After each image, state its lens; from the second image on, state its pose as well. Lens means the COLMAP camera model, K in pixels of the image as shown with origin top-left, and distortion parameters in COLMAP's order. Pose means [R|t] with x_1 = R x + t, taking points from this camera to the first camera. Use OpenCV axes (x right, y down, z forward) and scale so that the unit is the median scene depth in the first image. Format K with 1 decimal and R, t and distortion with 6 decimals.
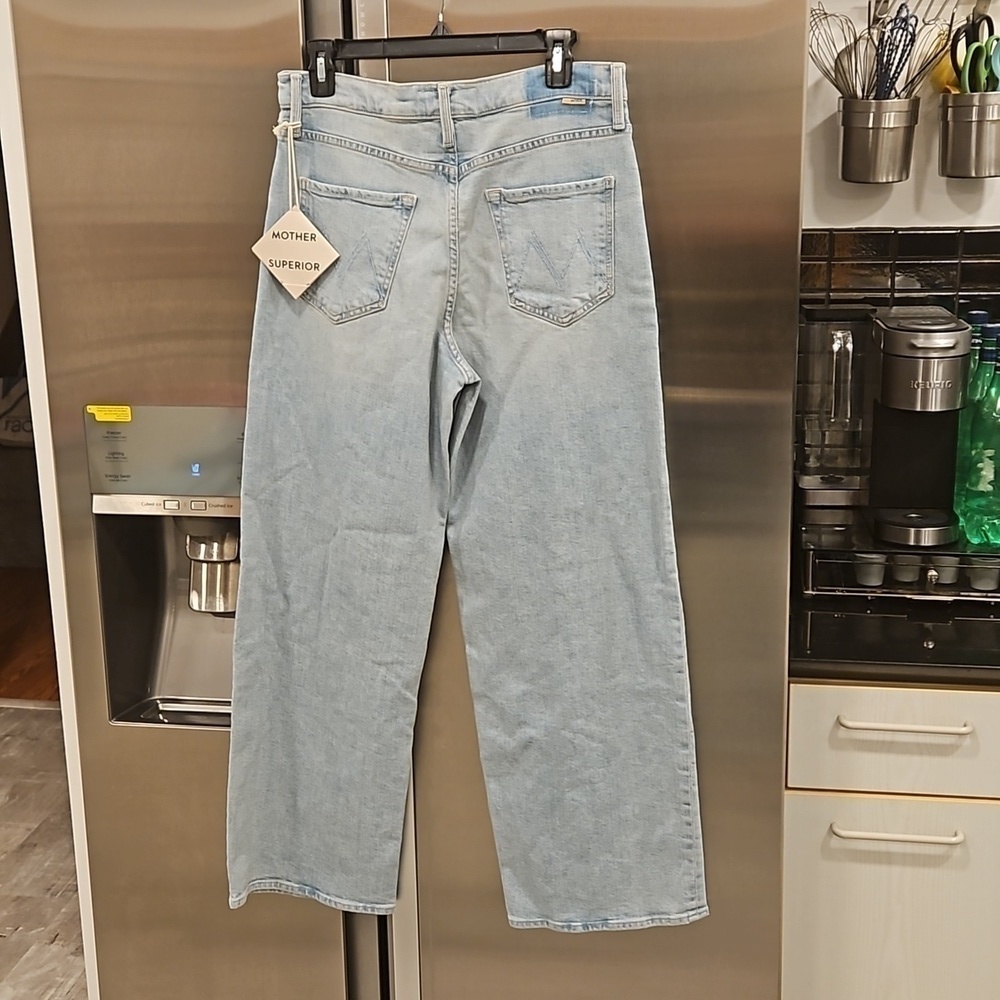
lens RADIAL K [[1530.4, 0, 500.0], [0, 1530.4, 500.0], [0, 0, 1]] dist [0.133143, -0.142725]
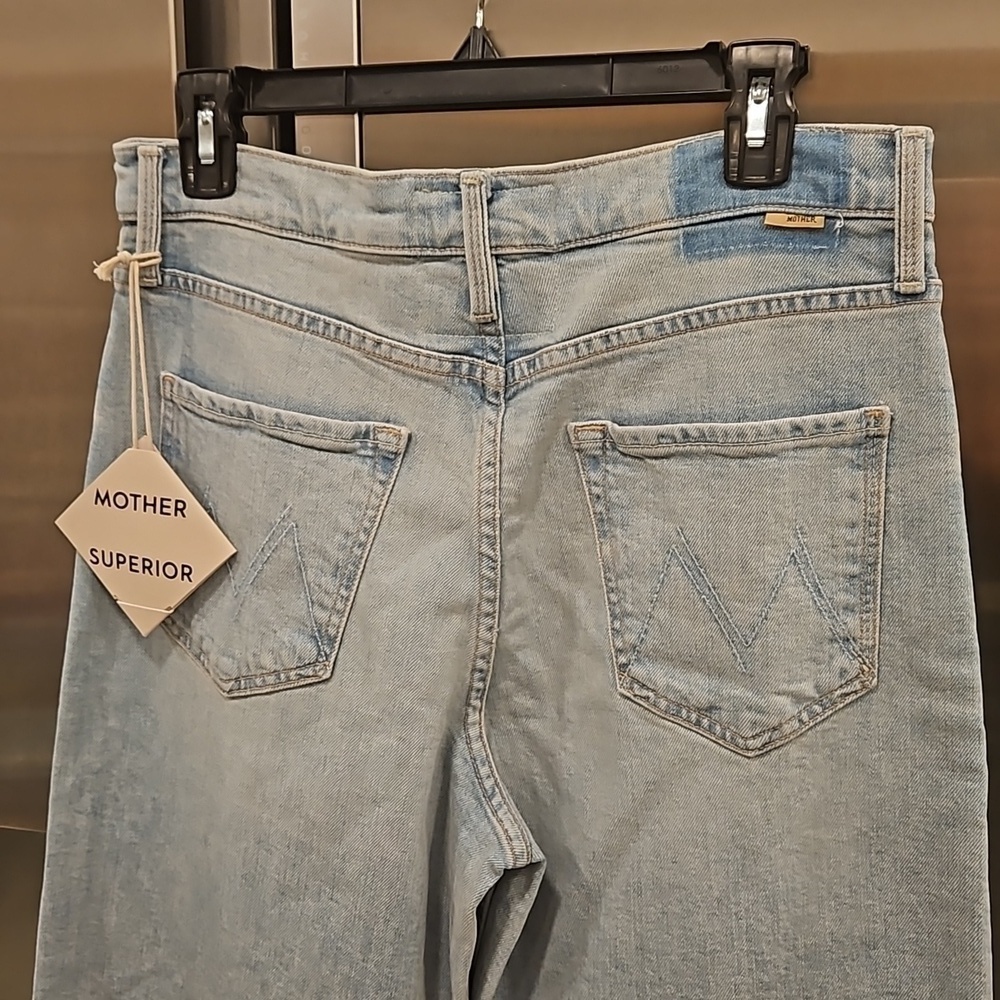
lens RADIAL K [[1530.4, 0, 500.0], [0, 1530.4, 500.0], [0, 0, 1]] dist [0.133143, -0.142725]
pose [[0.994392, 0.036805, -0.099151, 0.013850], [-0.041559, 0.998062, -0.046313, -0.159016], [0.097254, 0.050174, 0.993994, 0.579456]]
